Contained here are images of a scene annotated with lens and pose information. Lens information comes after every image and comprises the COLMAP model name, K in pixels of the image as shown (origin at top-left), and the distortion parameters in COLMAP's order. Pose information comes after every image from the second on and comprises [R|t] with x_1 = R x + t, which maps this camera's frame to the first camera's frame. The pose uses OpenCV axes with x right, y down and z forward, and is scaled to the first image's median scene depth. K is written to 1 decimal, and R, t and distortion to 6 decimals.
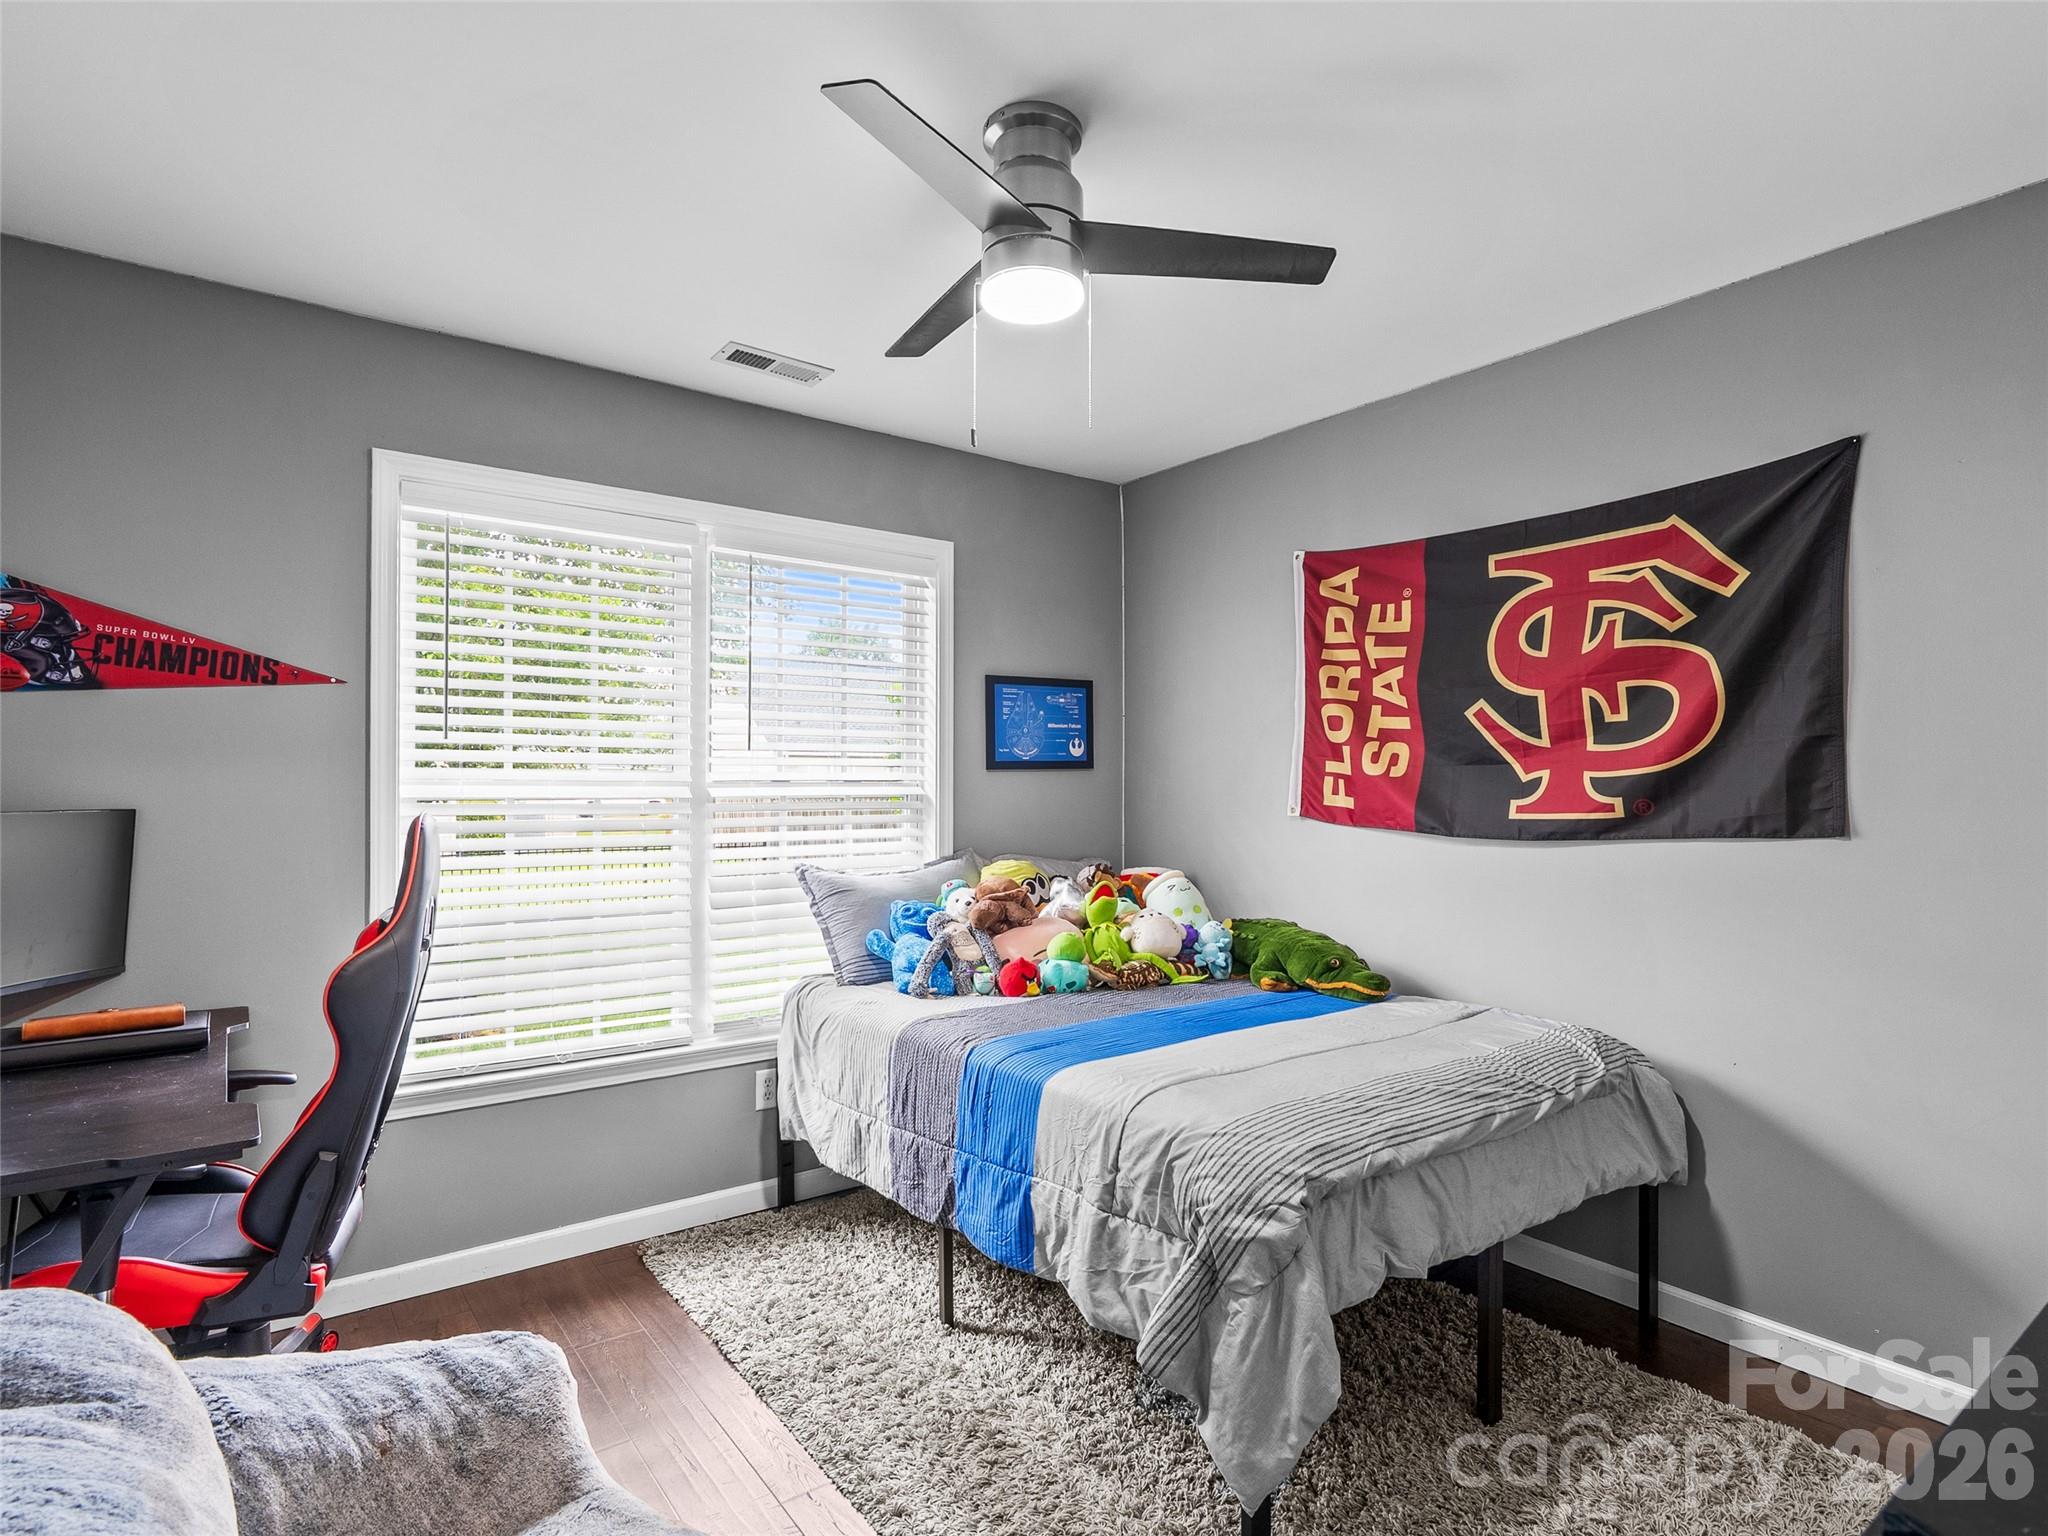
lens RADIAL K [[1057.1, 0, 1023.1], [0, 1057.1, 774.0], [0, 0, 1]] dist [-0.007878, 0.004531]
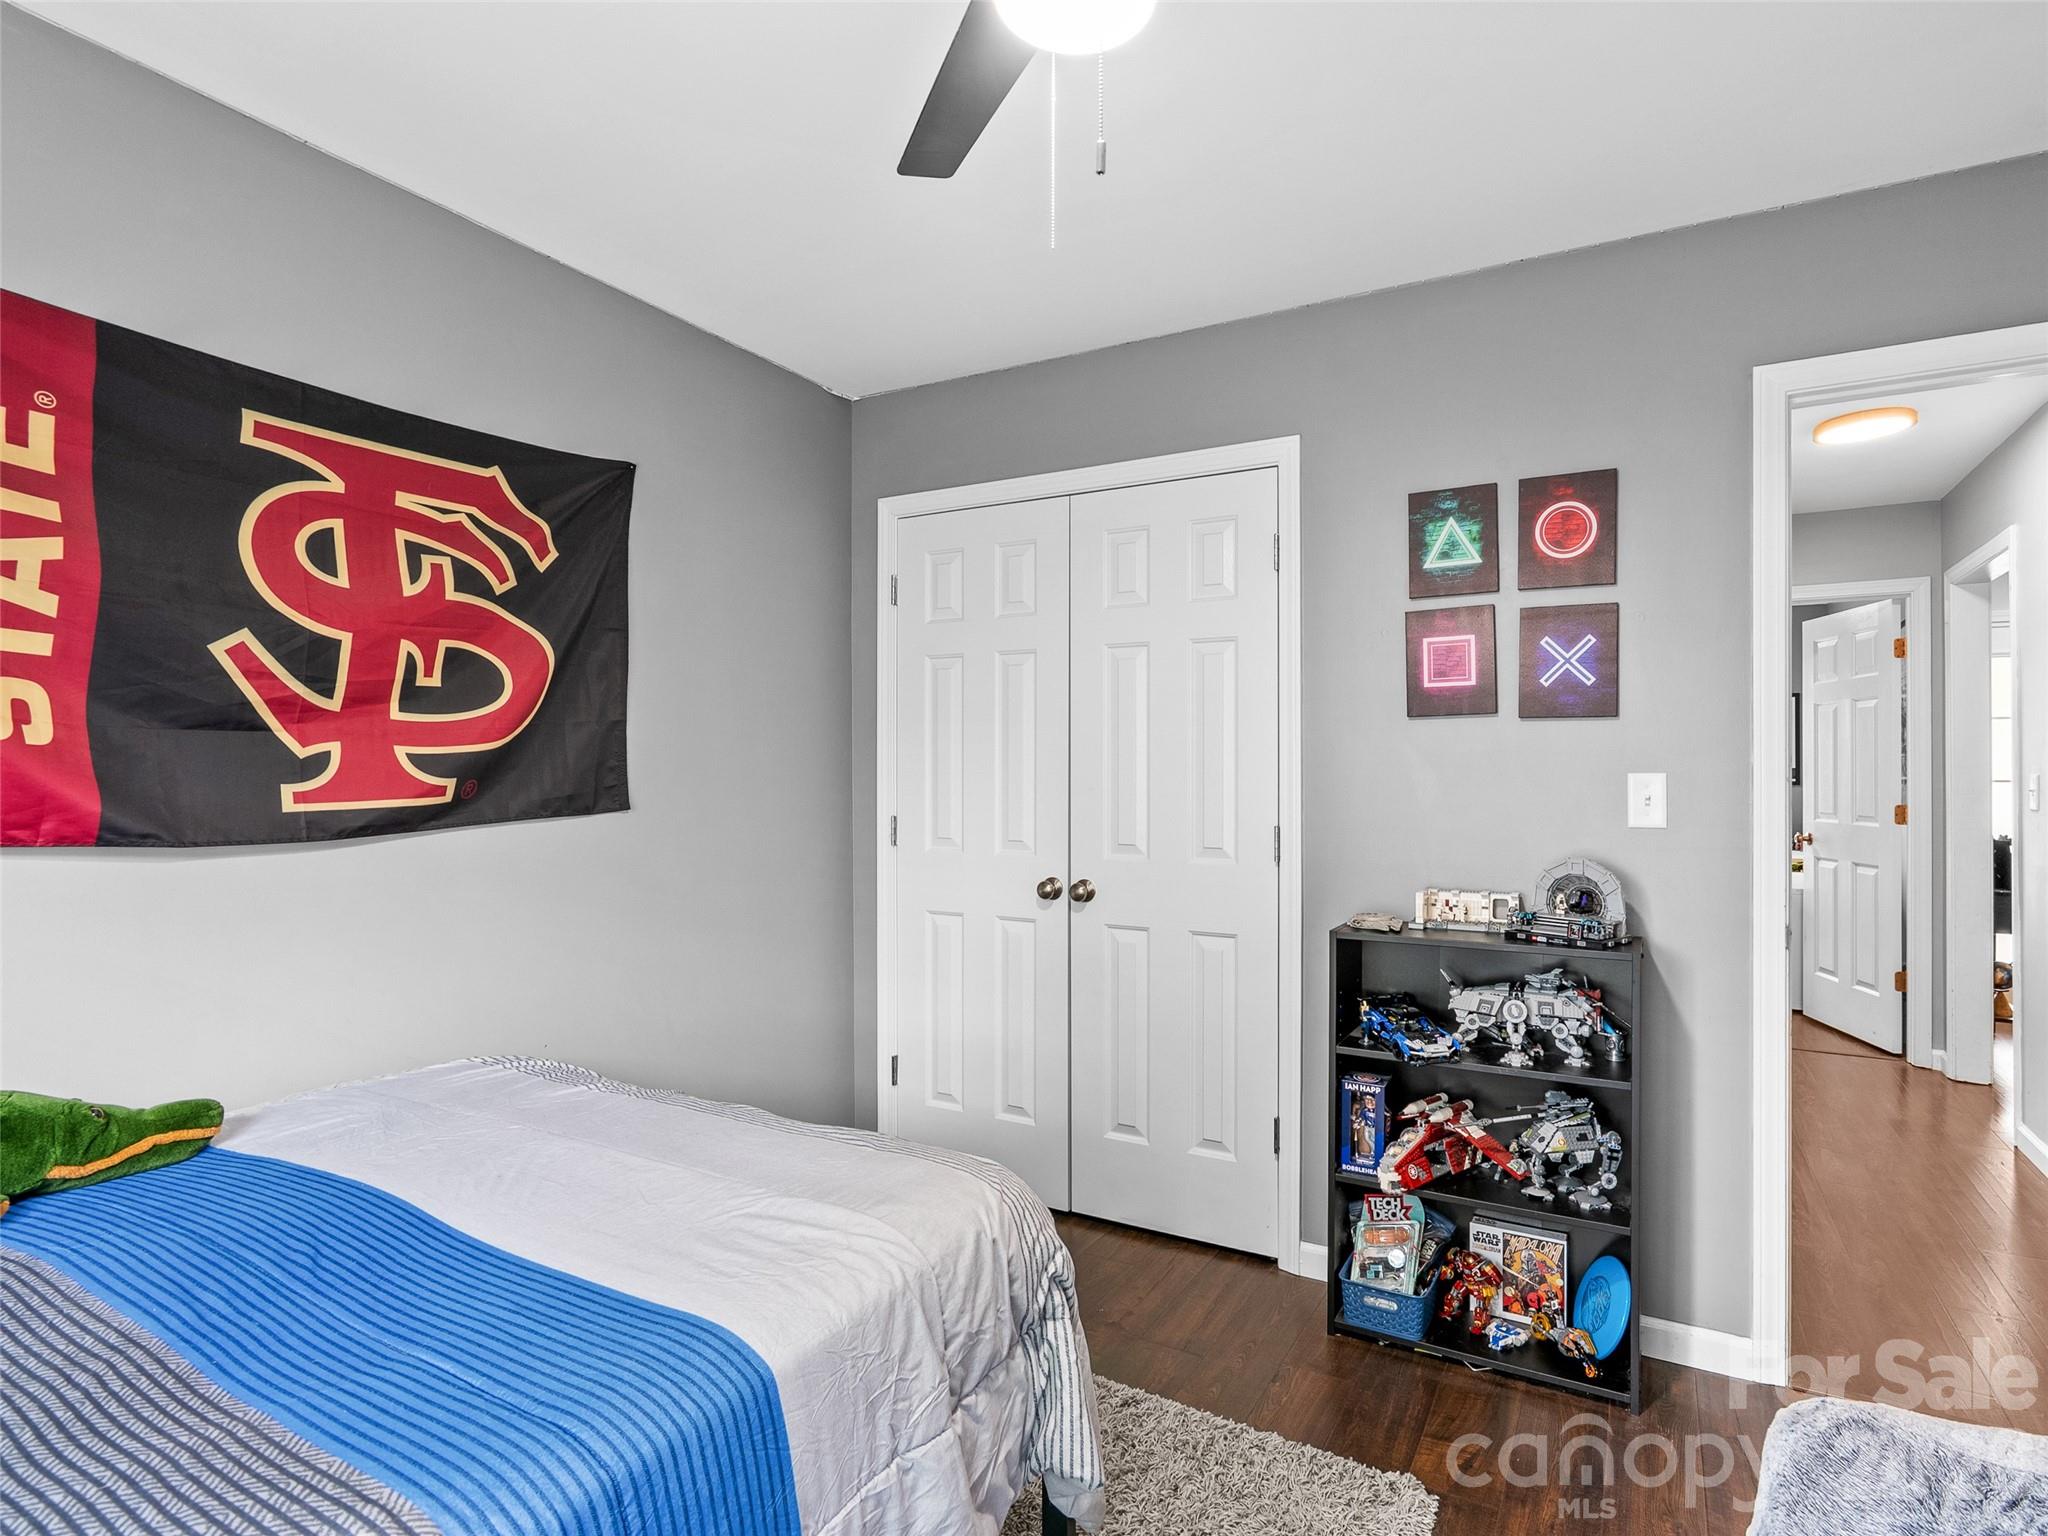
lens RADIAL K [[1057.1, 0, 1026.7], [0, 1057.1, 772.1], [0, 0, 1]] dist [-0.007878, 0.004531]
pose [[-0.389952, -0.004851, 0.920822, -0.372507], [-0.015674, 0.999876, -0.001370, 0.010767], [-0.920702, -0.014968, -0.389980, 0.872233]]
